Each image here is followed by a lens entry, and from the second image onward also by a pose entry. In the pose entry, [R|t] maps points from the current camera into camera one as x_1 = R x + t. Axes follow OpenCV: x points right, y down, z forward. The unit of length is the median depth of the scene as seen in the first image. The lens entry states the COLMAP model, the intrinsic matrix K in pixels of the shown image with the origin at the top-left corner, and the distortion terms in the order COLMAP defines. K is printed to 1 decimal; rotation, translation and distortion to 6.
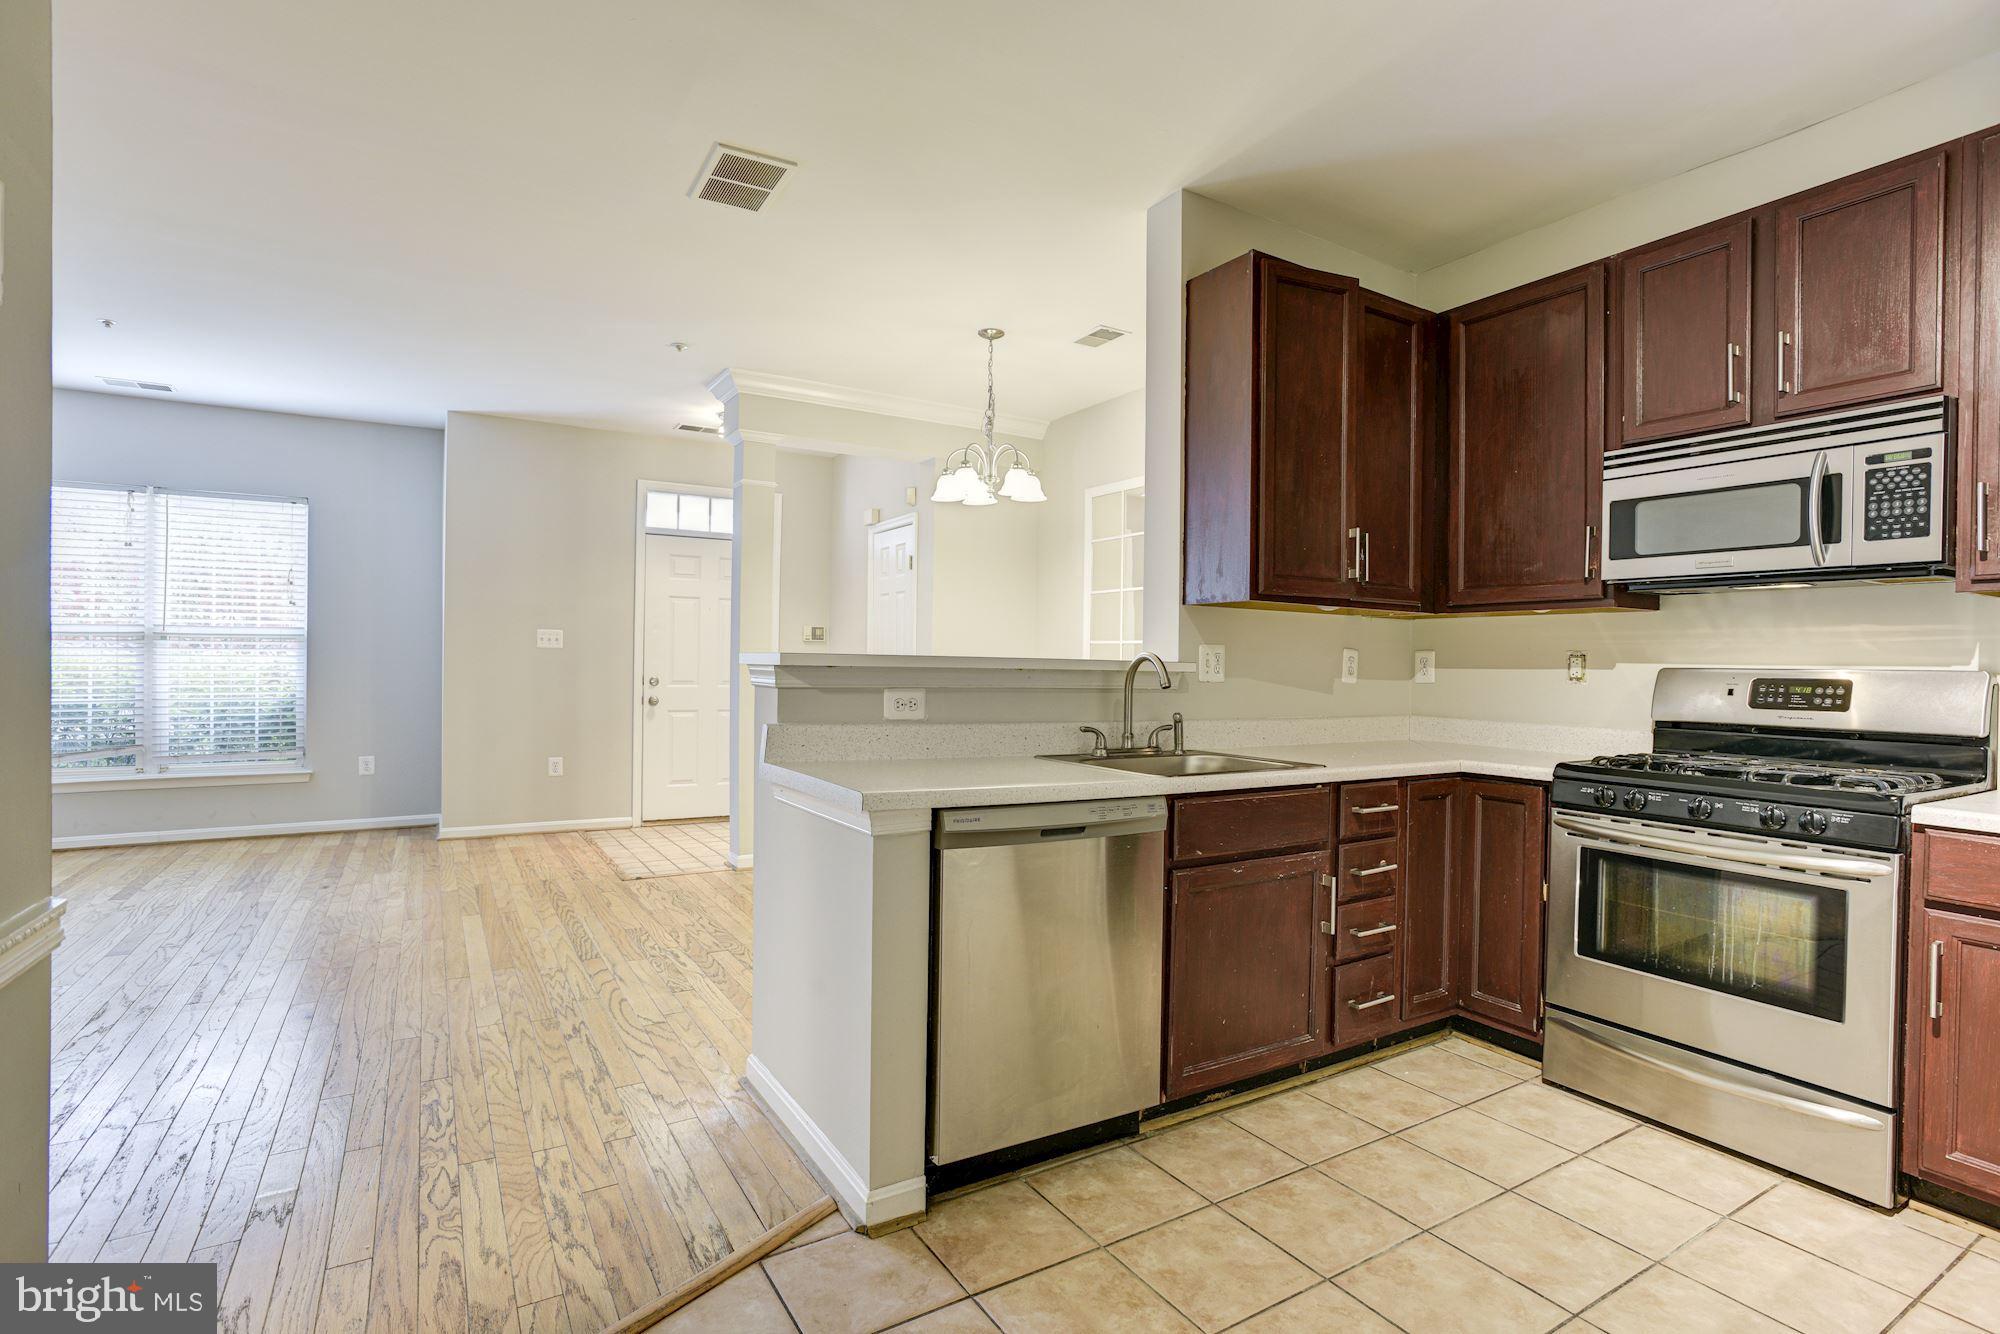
lens RADIAL K [[965.7, 0, 1002.3], [0, 965.7, 668.7], [0, 0, 1]] dist [-0.059504, 0.029338]
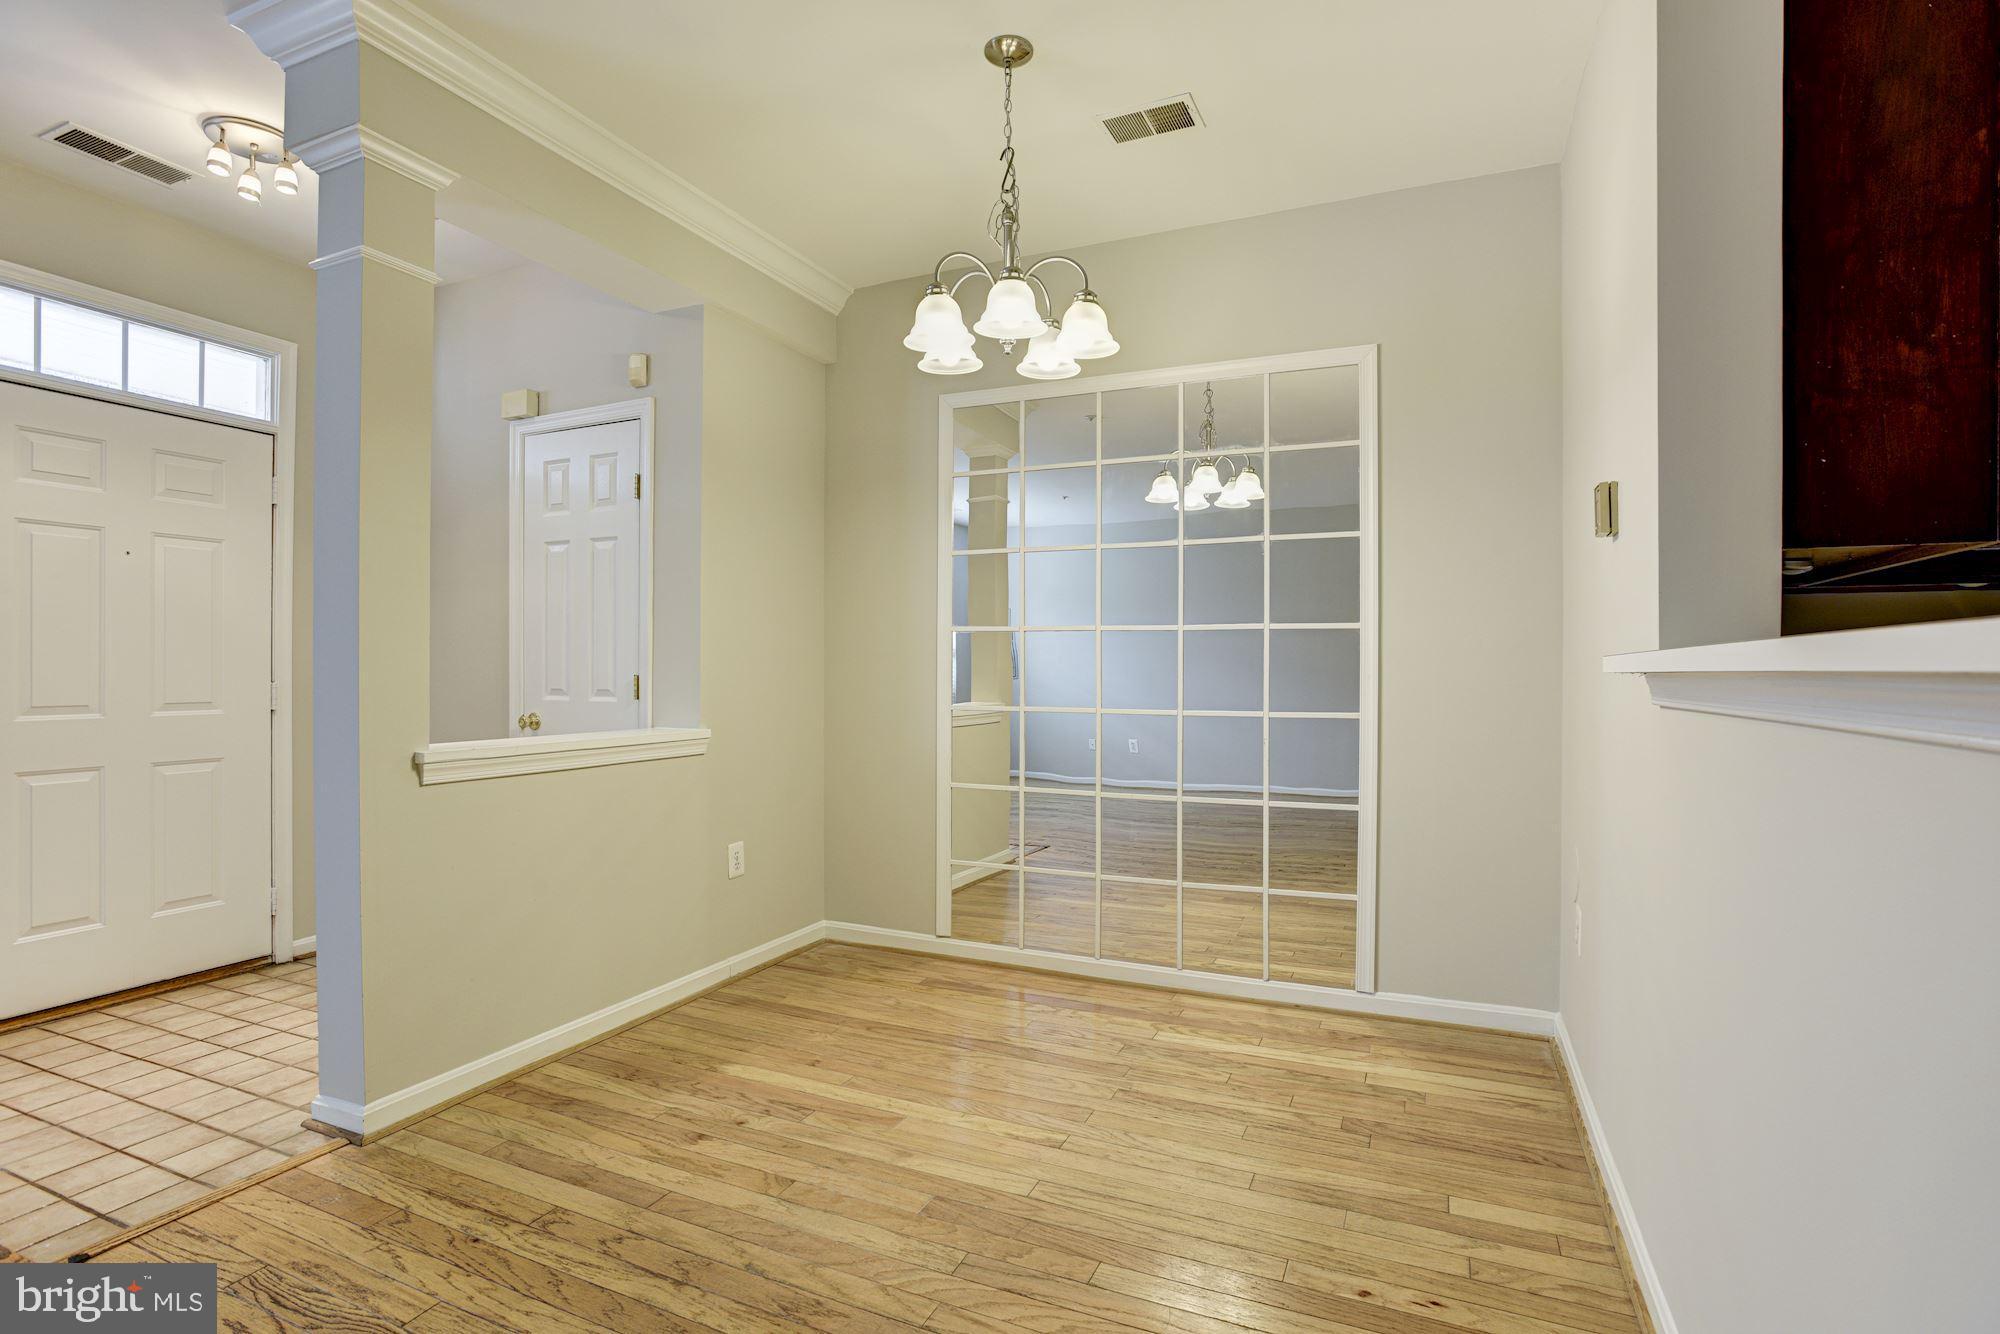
lens RADIAL K [[965.7, 0, 1002.3], [0, 965.7, 668.7], [0, 0, 1]] dist [-0.059504, 0.029338]
pose [[0.825433, -0.010983, 0.564393, -0.524054], [0.009873, 0.999939, 0.005019, -0.007478], [-0.564413, 0.001430, 0.825491, 0.920239]]
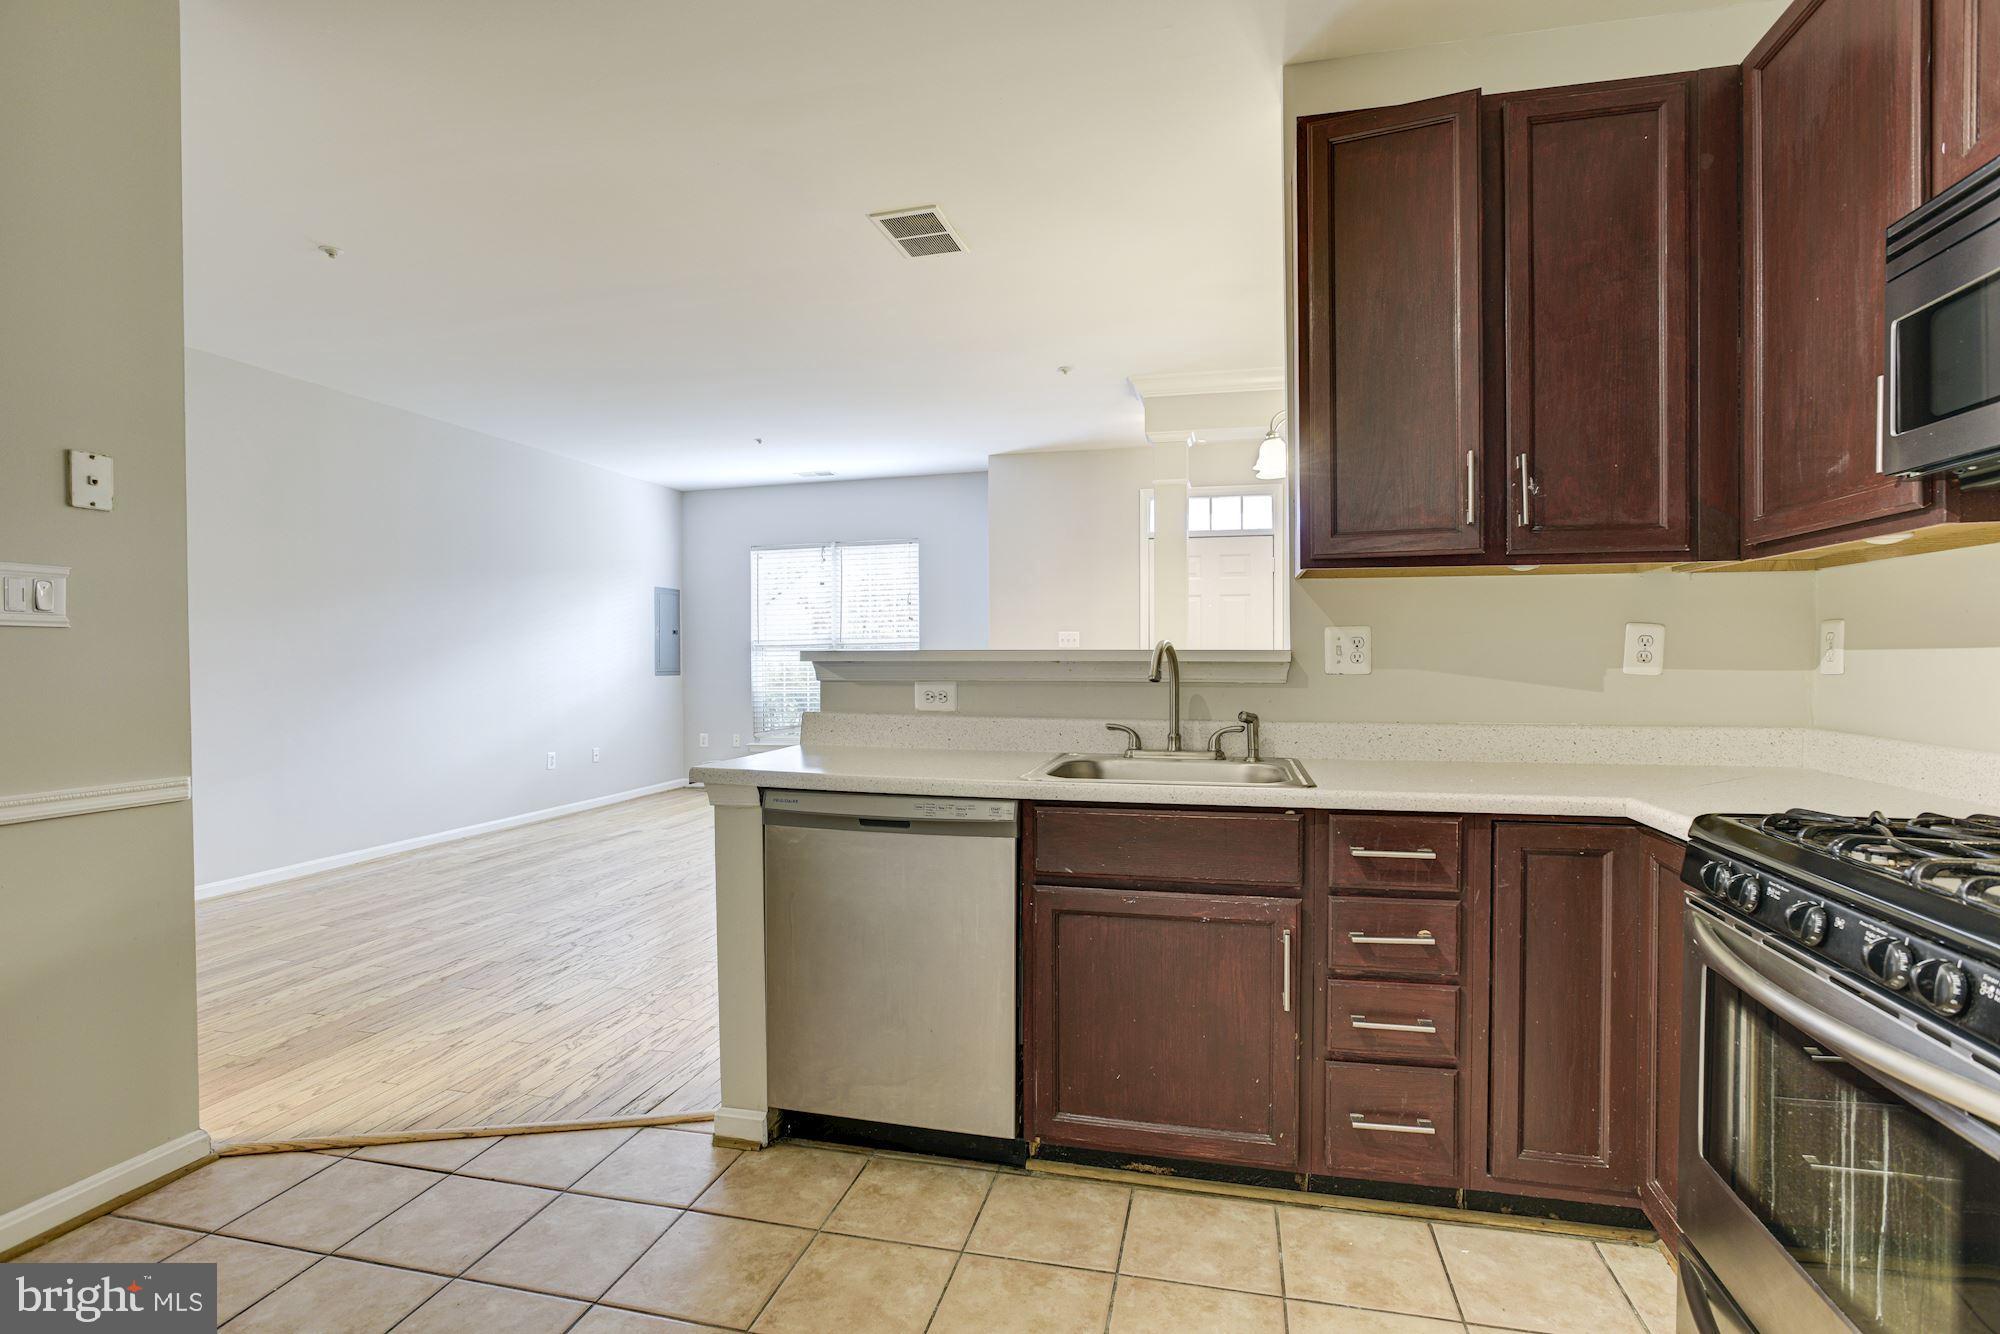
lens RADIAL K [[965.7, 0, 1002.3], [0, 965.7, 668.7], [0, 0, 1]] dist [-0.059504, 0.029338]
pose [[0.704722, -0.008746, -0.709430, 0.660296], [0.011411, 0.999934, -0.000992, 0.008009], [0.709392, -0.007397, 0.704775, 0.292056]]
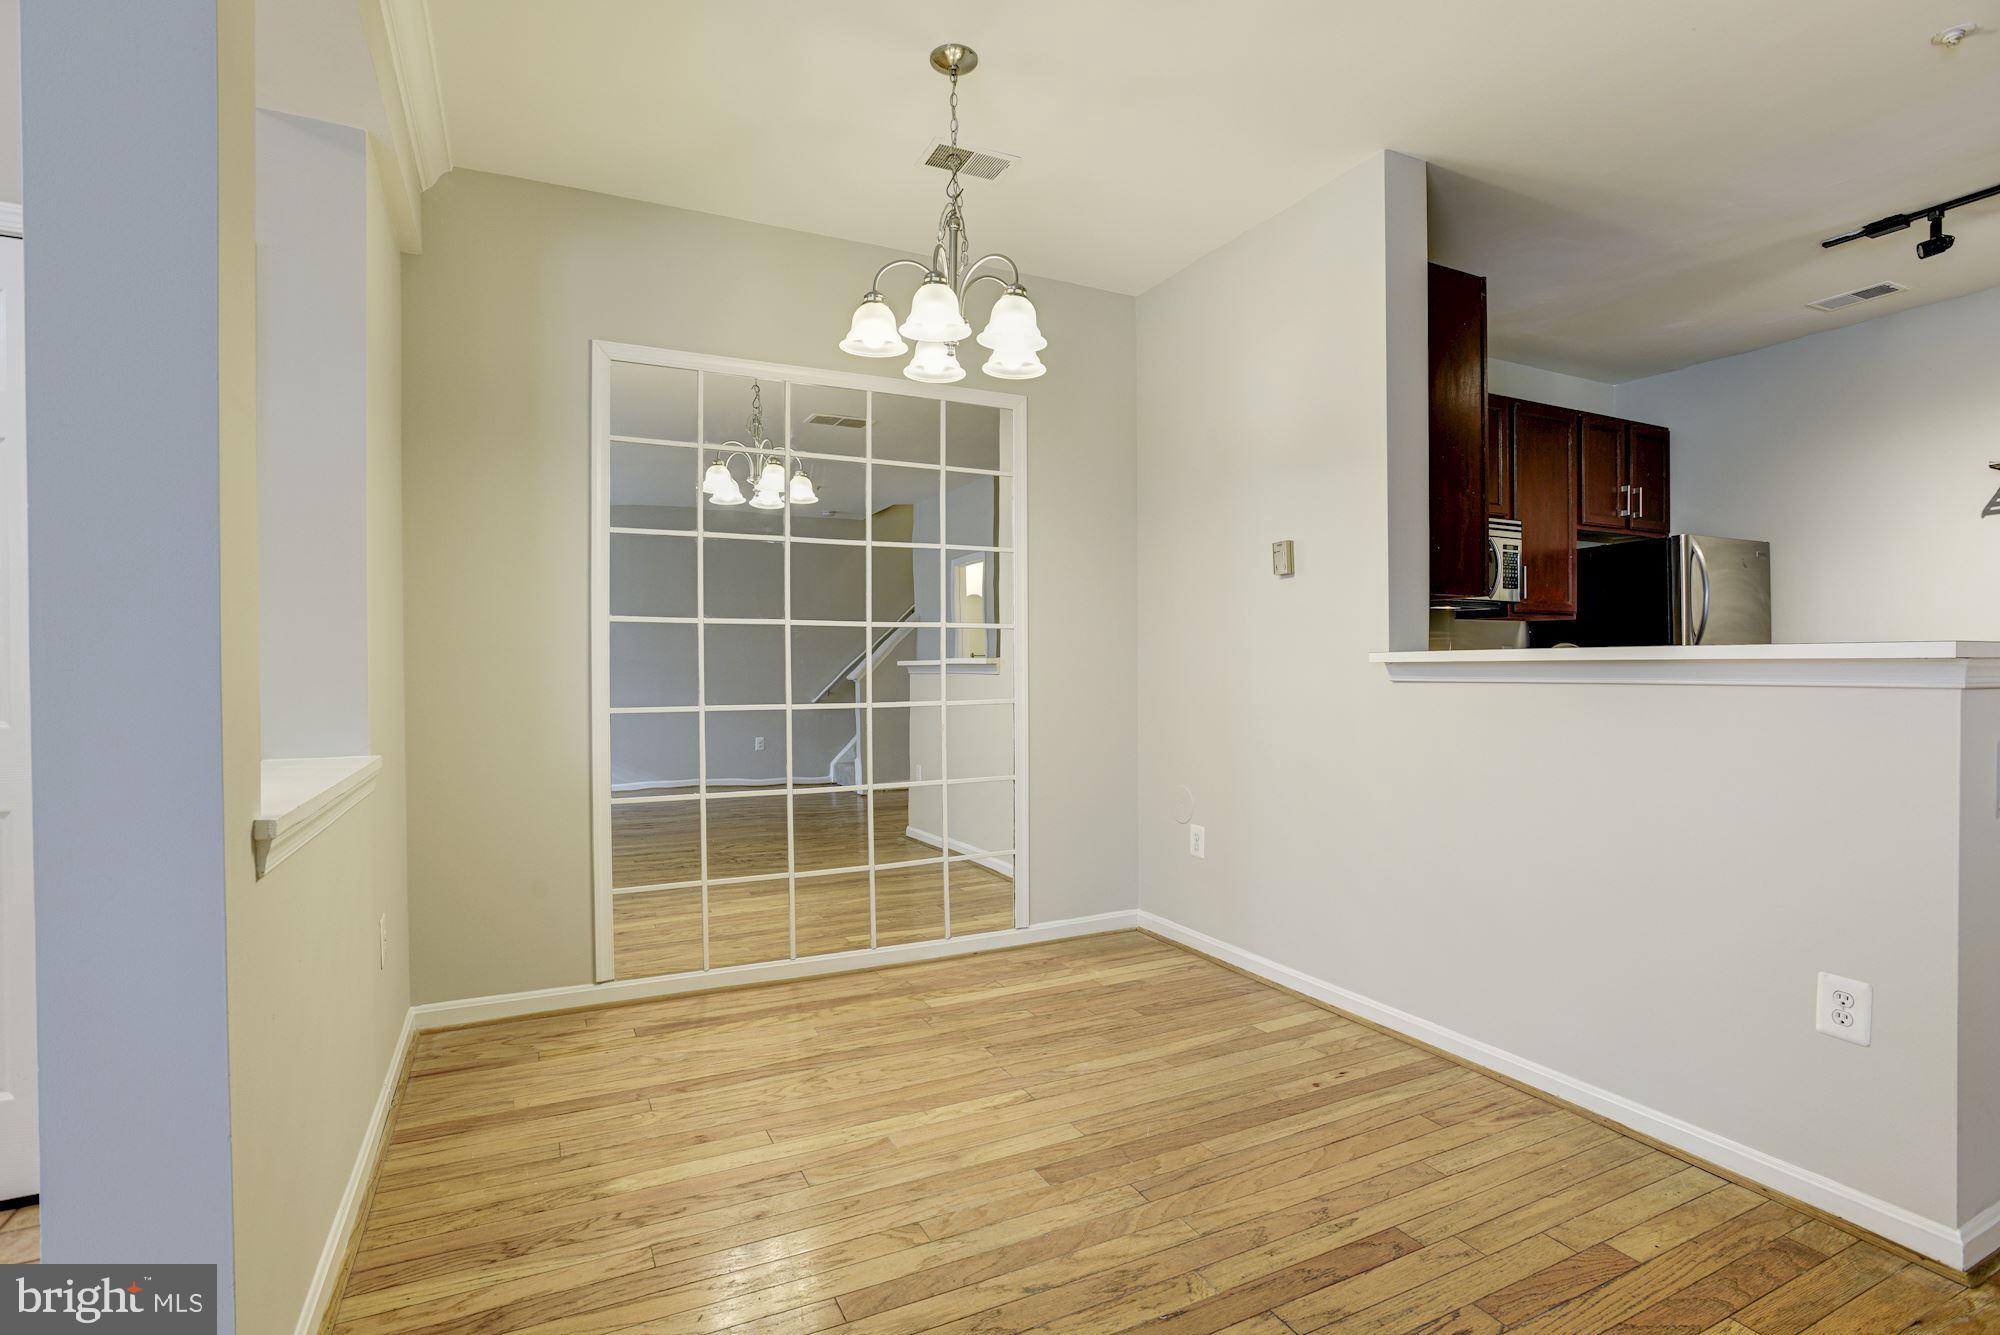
lens RADIAL K [[965.7, 0, 1002.3], [0, 965.7, 669.2], [0, 0, 1]] dist [-0.059504, 0.029338]
pose [[0.088672, -0.020449, 0.995851, -0.918761], [0.009675, 0.999760, 0.019667, -0.015064], [-0.996014, 0.007891, 0.088848, 1.517105]]
